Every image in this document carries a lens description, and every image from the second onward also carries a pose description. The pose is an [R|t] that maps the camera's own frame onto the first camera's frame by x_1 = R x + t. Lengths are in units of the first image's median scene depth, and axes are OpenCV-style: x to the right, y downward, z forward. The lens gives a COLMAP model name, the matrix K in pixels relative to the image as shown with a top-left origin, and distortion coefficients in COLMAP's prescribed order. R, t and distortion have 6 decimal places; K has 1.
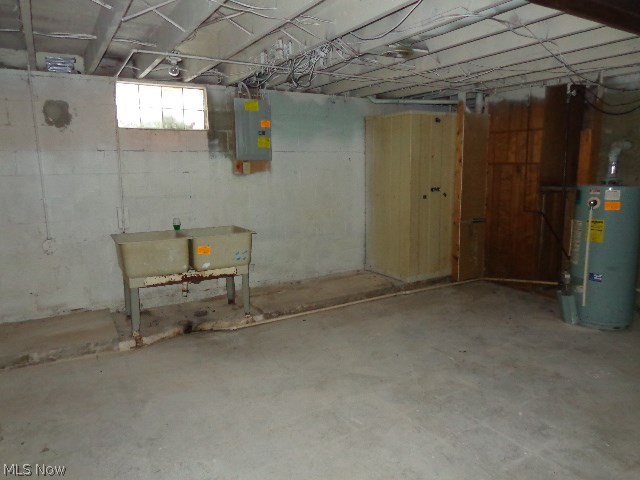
lens RADIAL K [[440.4, 0, 322.1], [0, 440.4, 236.3], [0, 0, 1]] dist [-0.003838, 0.002758]
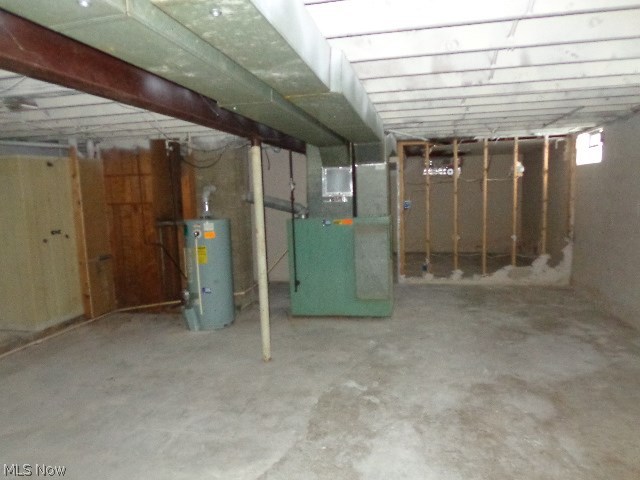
lens RADIAL K [[440.4, 0, 322.2], [0, 440.4, 238.2], [0, 0, 1]] dist [-0.003838, 0.002758]
pose [[0.681131, -0.095258, 0.725939, -0.064243], [0.138576, 0.990352, -0.000068, -0.010331], [-0.718928, 0.100644, 0.687760, -0.134032]]
